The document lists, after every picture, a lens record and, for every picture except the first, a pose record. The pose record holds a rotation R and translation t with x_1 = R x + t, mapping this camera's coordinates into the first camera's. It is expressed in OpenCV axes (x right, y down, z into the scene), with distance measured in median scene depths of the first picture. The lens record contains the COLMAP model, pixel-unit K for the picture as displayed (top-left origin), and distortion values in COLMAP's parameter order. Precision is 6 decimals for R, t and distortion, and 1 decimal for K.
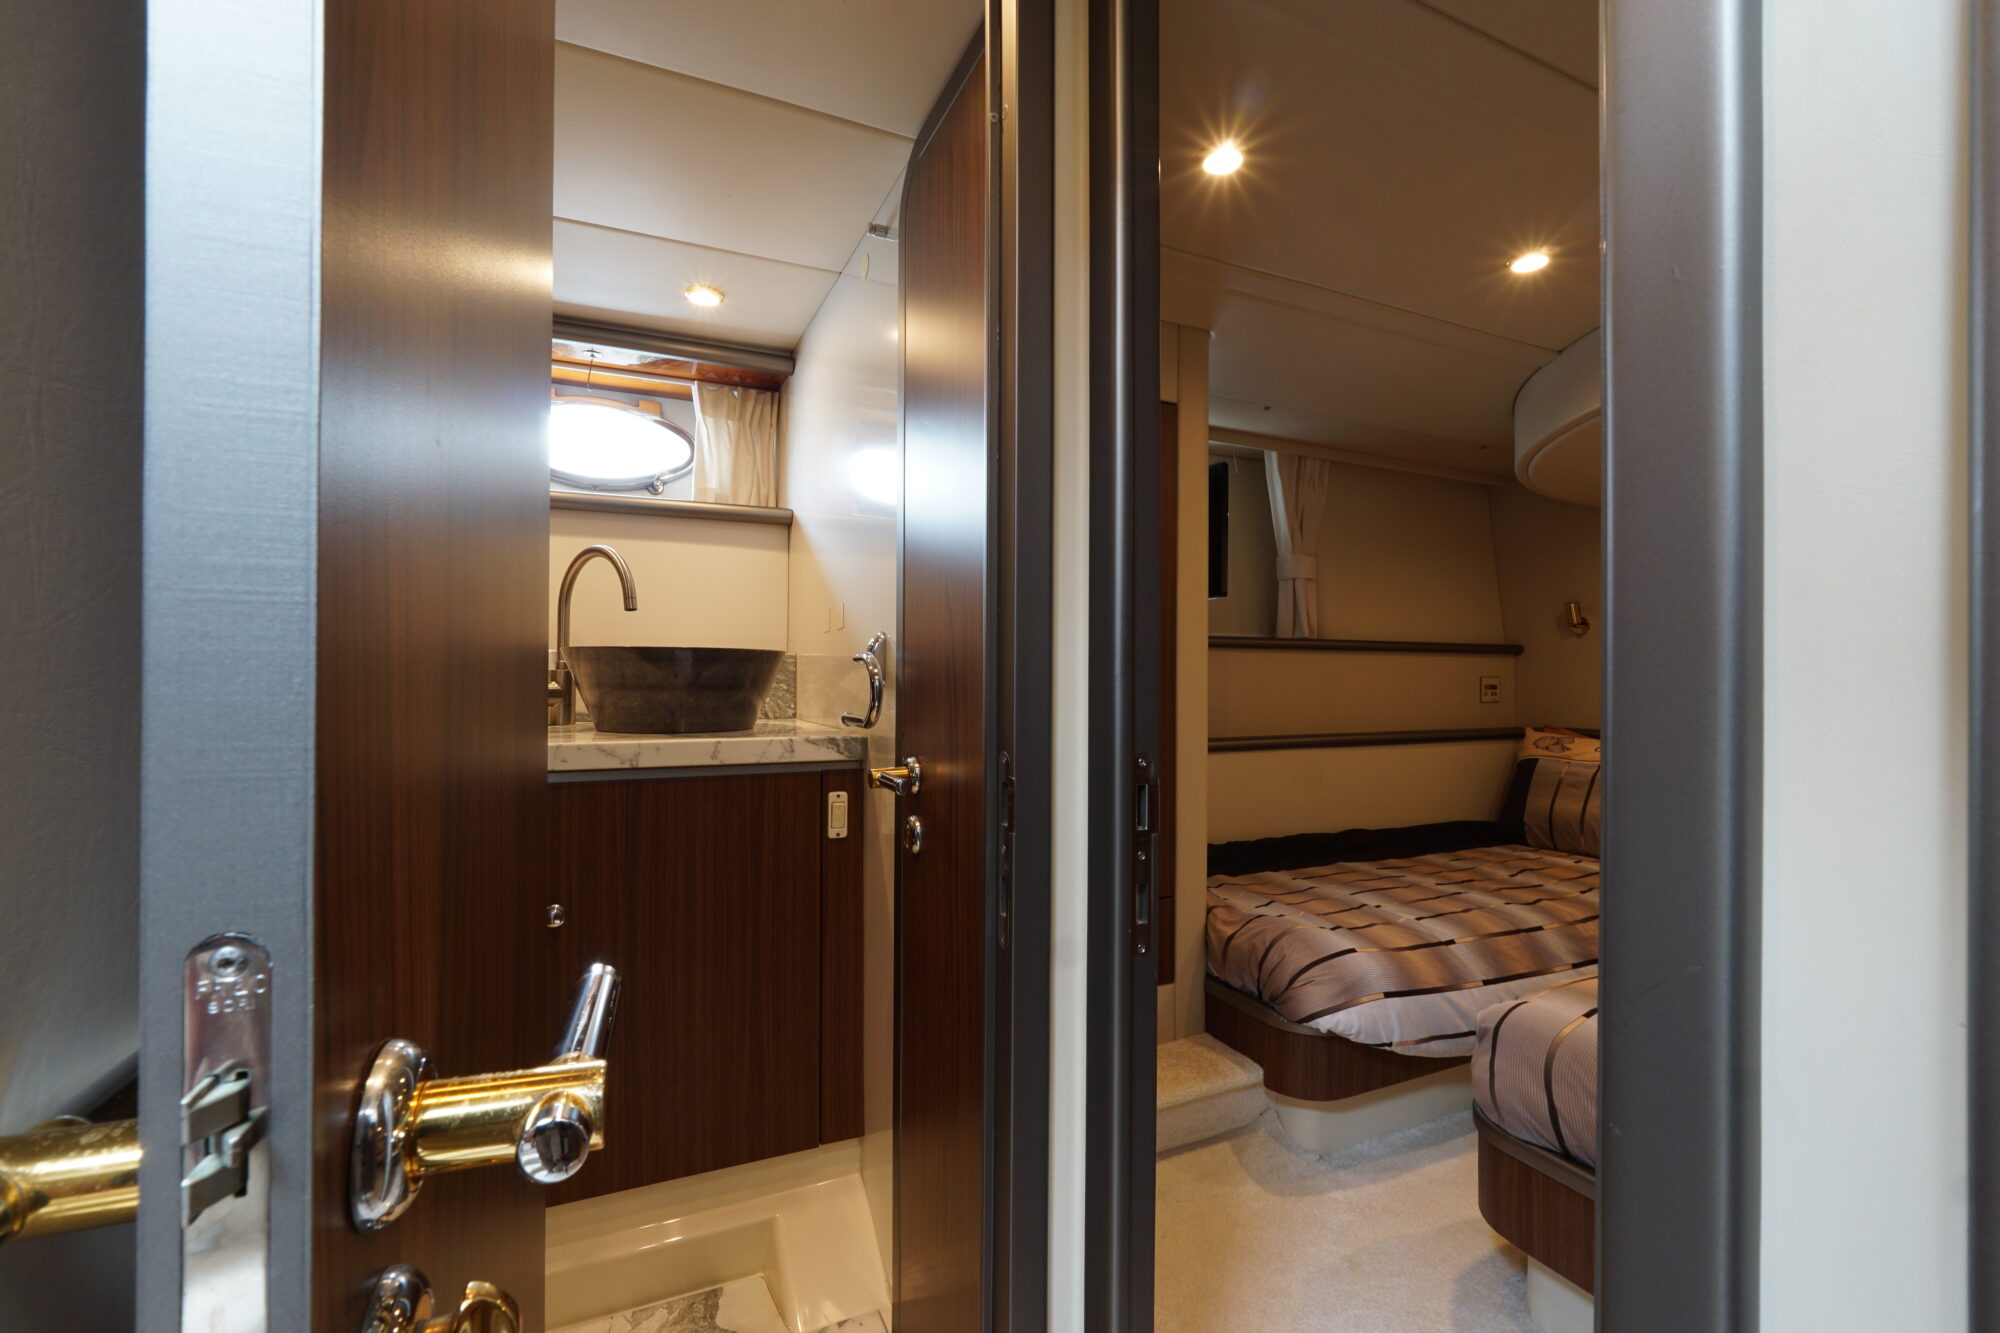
lens RADIAL K [[840.9, 0, 997.0], [0, 840.9, 666.7], [0, 0, 1]] dist [-0.019774, 0.007994]
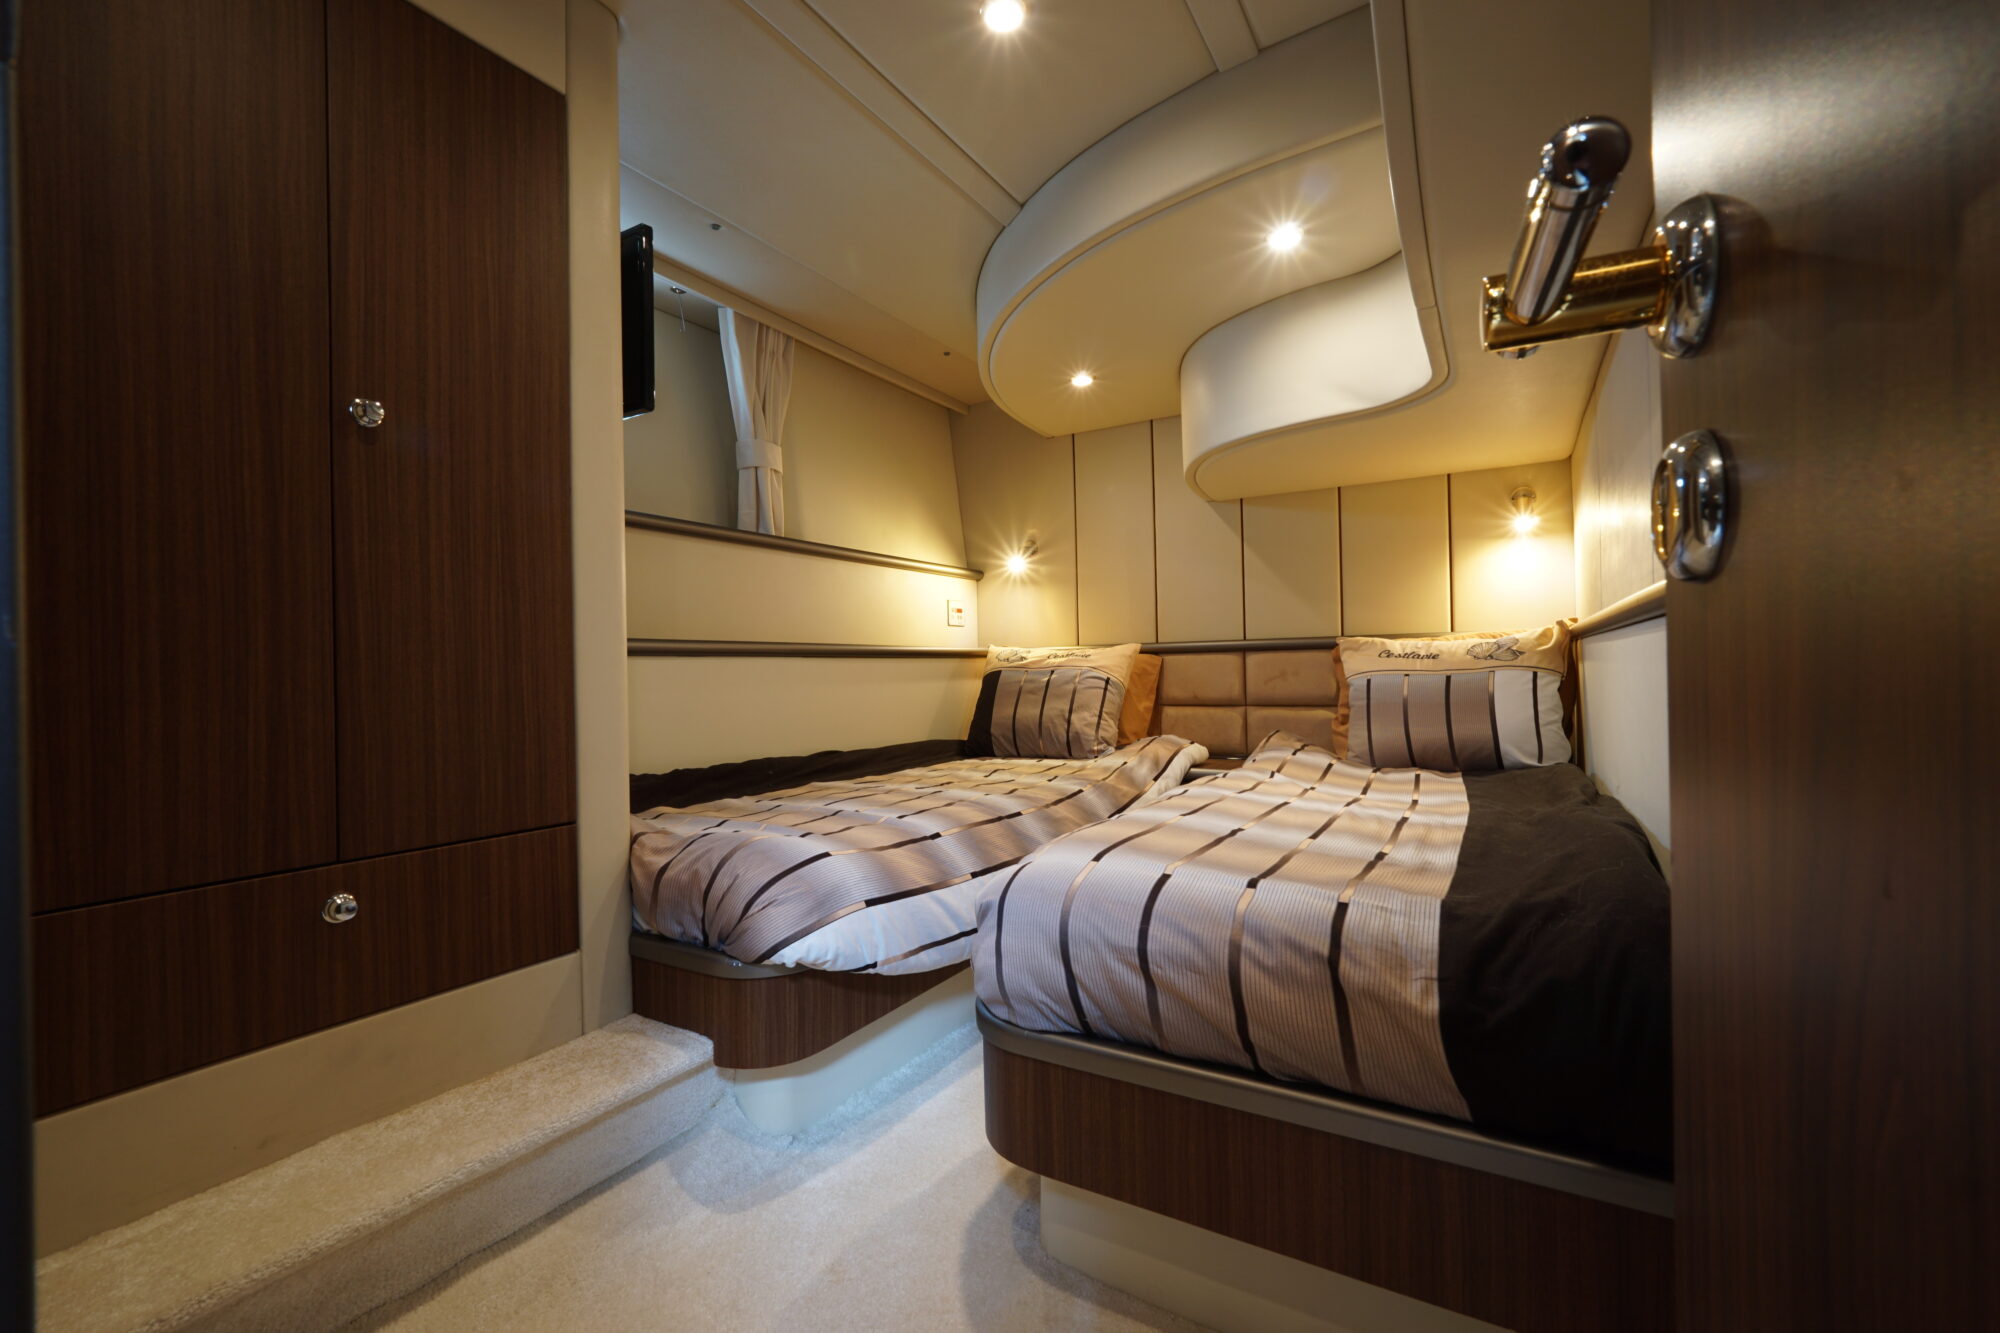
lens RADIAL K [[840.9, 0, 997.0], [0, 840.9, 666.7], [0, 0, 1]] dist [-0.019774, 0.007994]
pose [[0.826722, -0.019671, 0.562267, 0.121619], [0.020707, 0.999775, 0.004532, 0.160384], [-0.562230, 0.007896, 0.826943, 0.266505]]
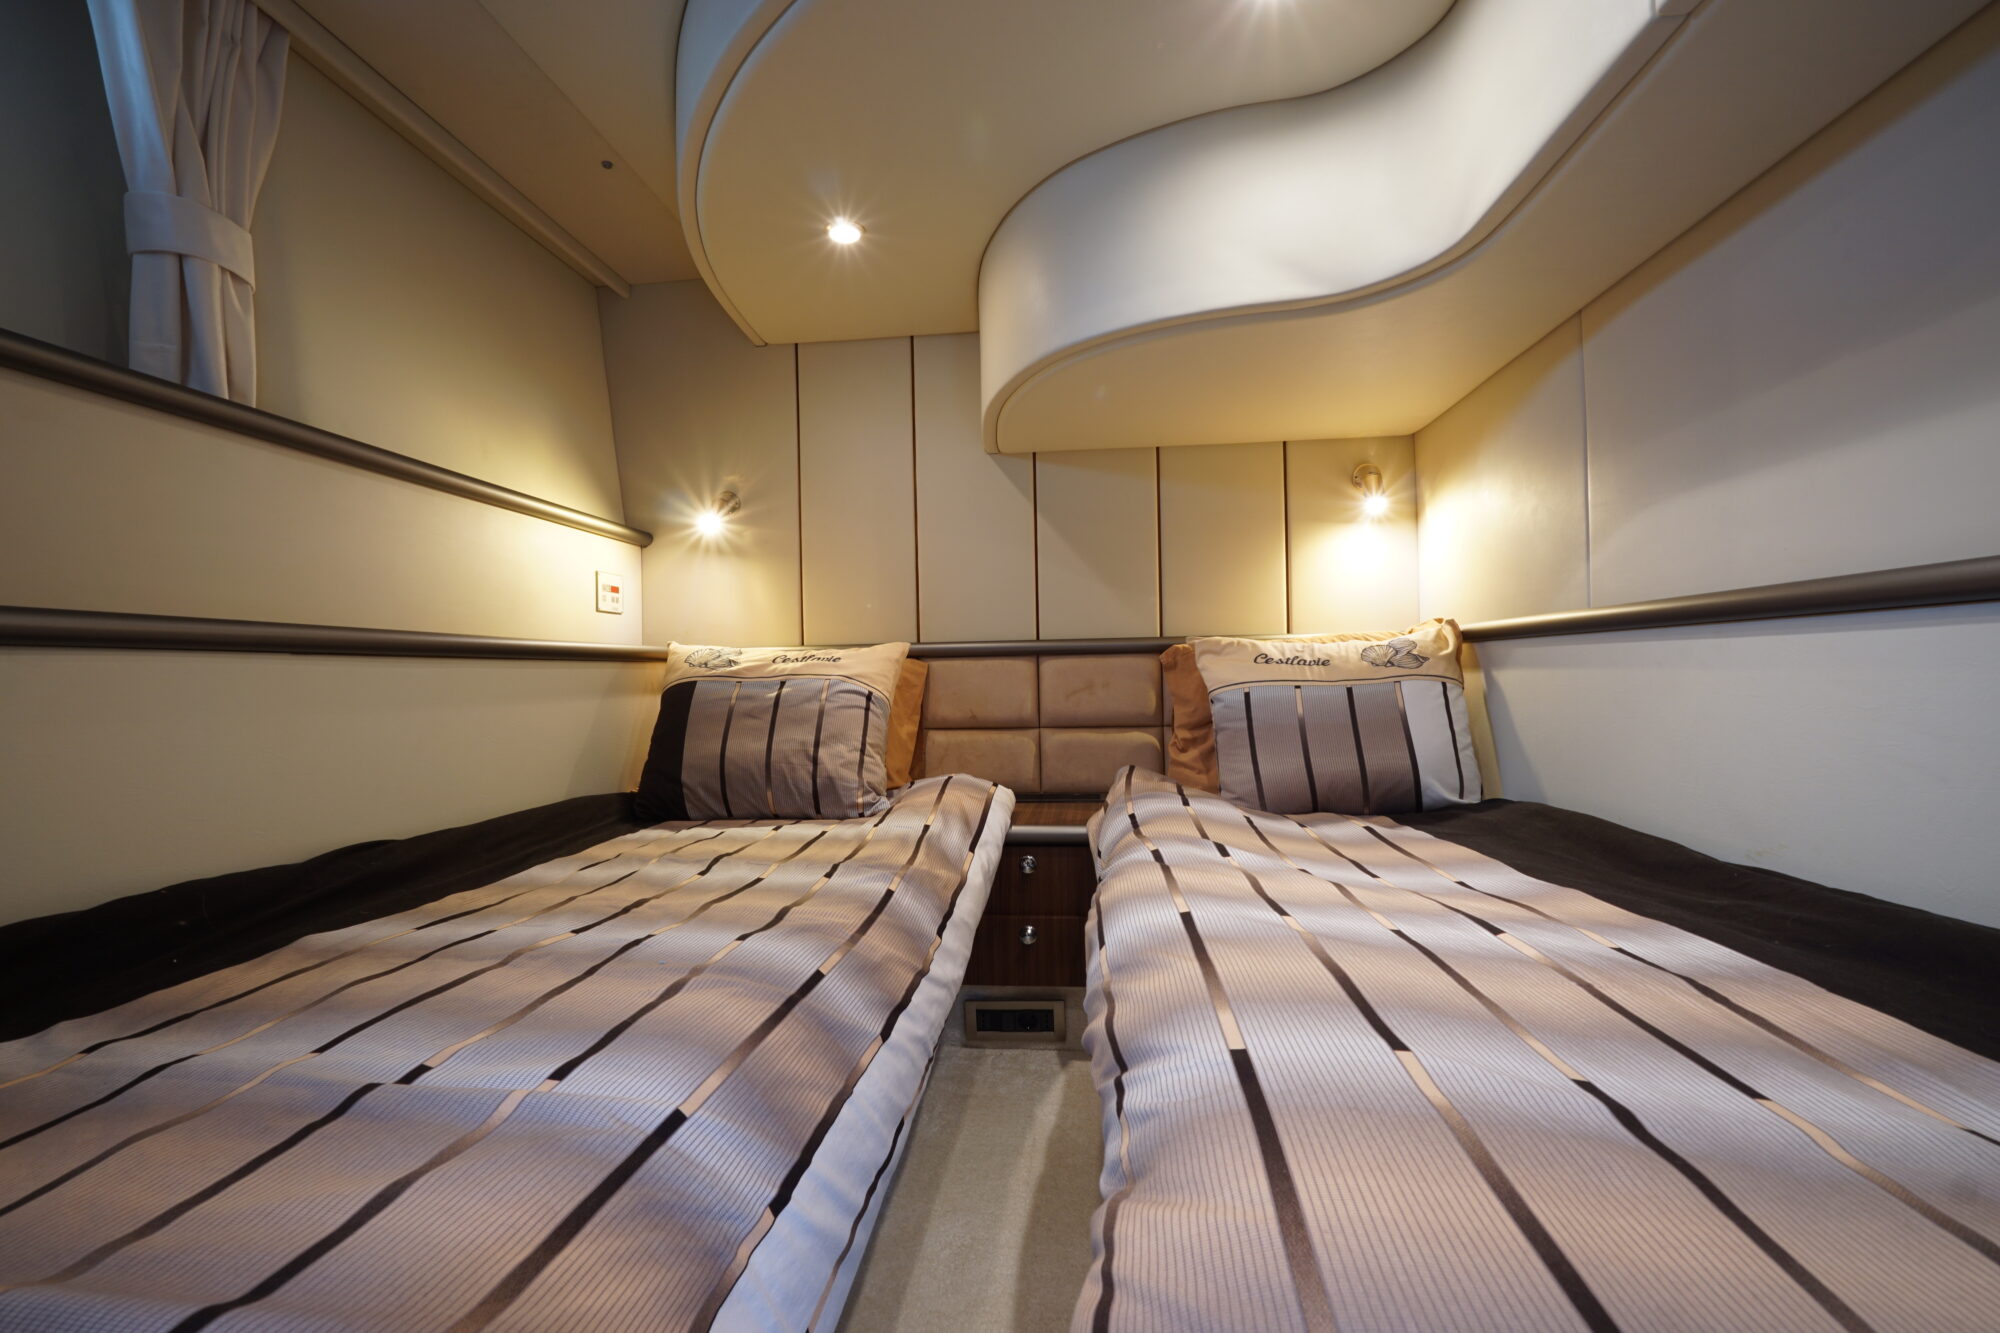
lens RADIAL K [[840.9, 0, 997.0], [0, 840.9, 666.7], [0, 0, 1]] dist [-0.019774, 0.007994]
pose [[0.515979, -0.008136, 0.856563, 0.347829], [0.015822, 0.999875, -0.000033, 0.163181], [-0.856455, 0.013569, 0.516043, 0.751190]]
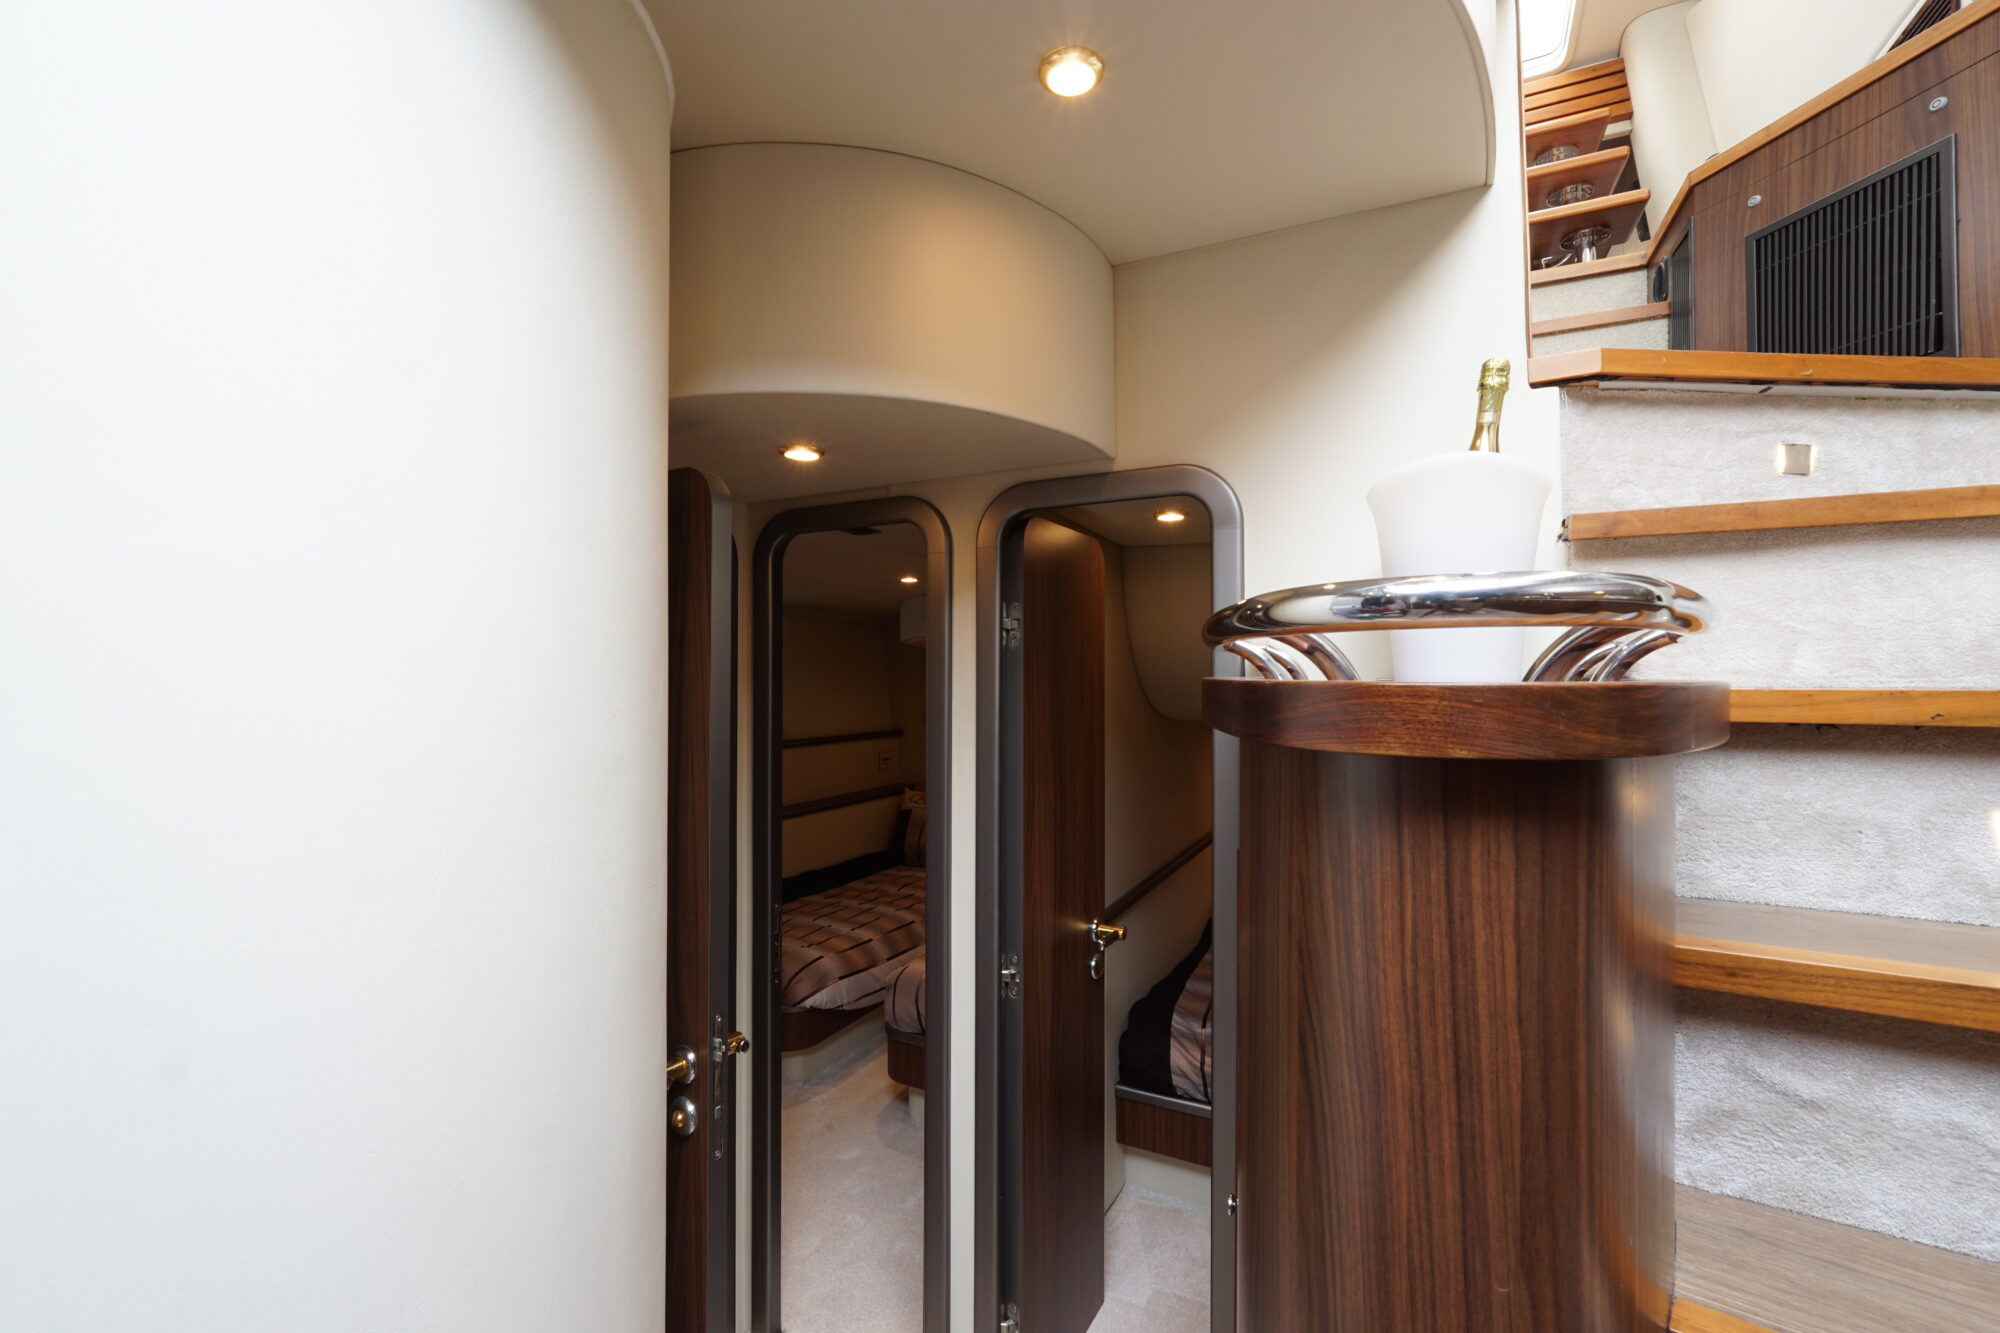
lens RADIAL K [[840.9, 0, 997.0], [0, 840.9, 666.7], [0, 0, 1]] dist [-0.019774, 0.007994]
pose [[0.779337, 0.005128, 0.626584, -0.366380], [-0.000694, 0.999973, -0.007320, -0.239109], [-0.626605, 0.005270, 0.779319, -0.559398]]
